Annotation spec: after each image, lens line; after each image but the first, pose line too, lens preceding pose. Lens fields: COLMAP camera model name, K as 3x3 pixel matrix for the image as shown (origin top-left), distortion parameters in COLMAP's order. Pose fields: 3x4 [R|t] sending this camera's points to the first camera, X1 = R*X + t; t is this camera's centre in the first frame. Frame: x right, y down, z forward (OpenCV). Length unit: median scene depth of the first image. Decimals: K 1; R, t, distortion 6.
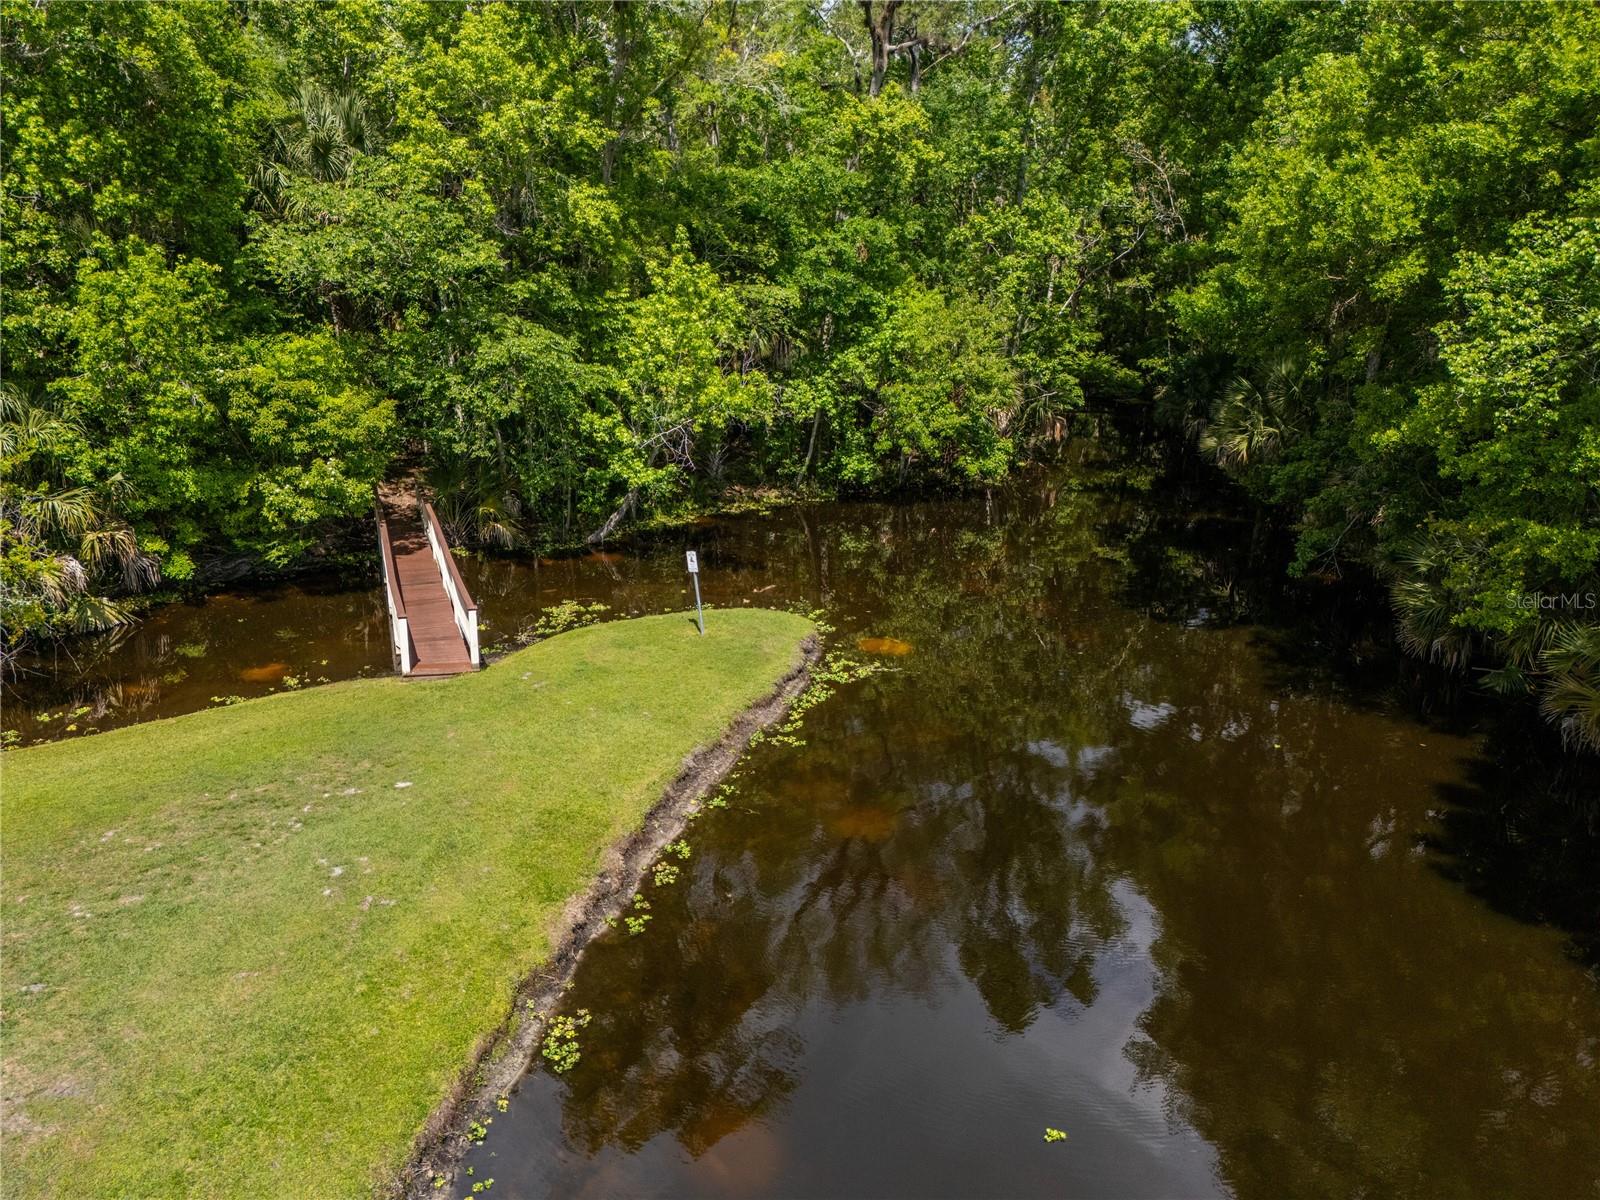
lens RADIAL K [[1170.4, 0, 800.0], [0, 1170.4, 600.0], [0, 0, 1]] dist [-0.000001, 0.086706]
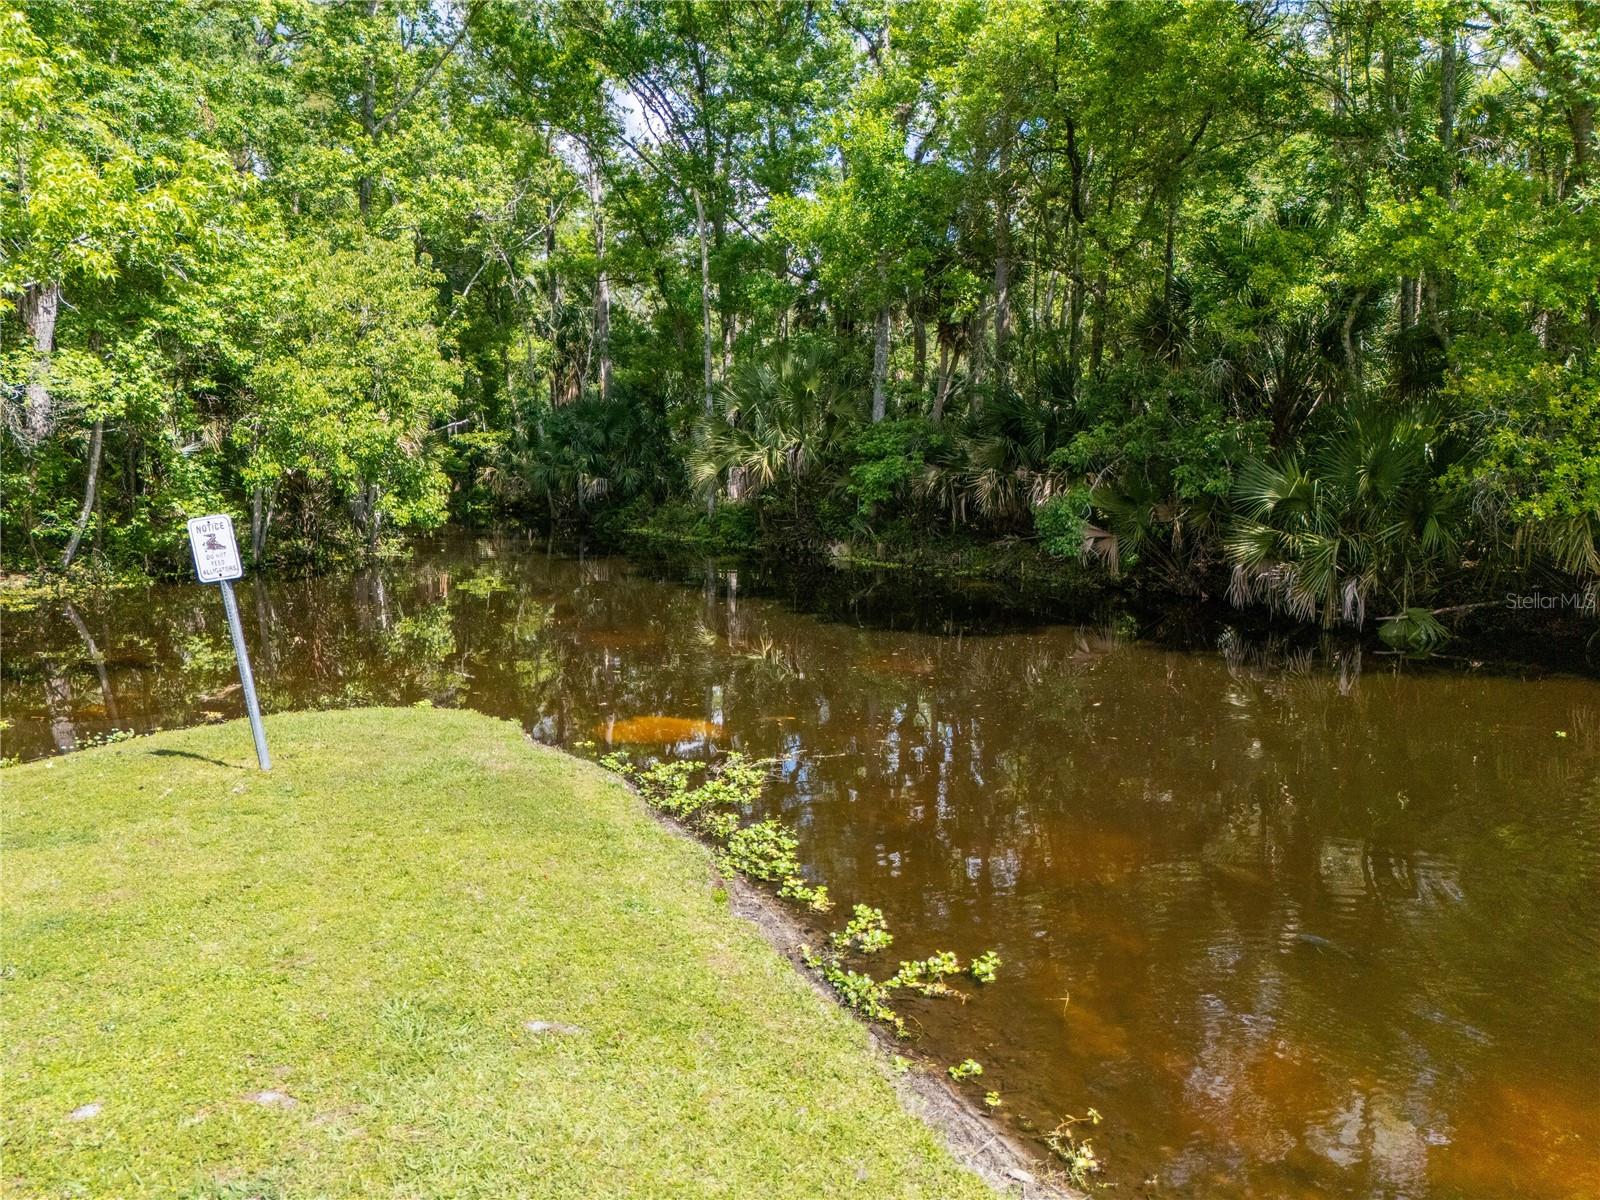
lens RADIAL K [[1170.4, 0, 800.0], [0, 1170.4, 600.0], [0, 0, 1]] dist [-0.000001, 0.086706]
pose [[0.746185, -0.086187, 0.660136, -0.116691], [0.183897, 0.979688, -0.079961, 0.023231], [-0.639836, 0.181062, 0.746878, 0.411646]]
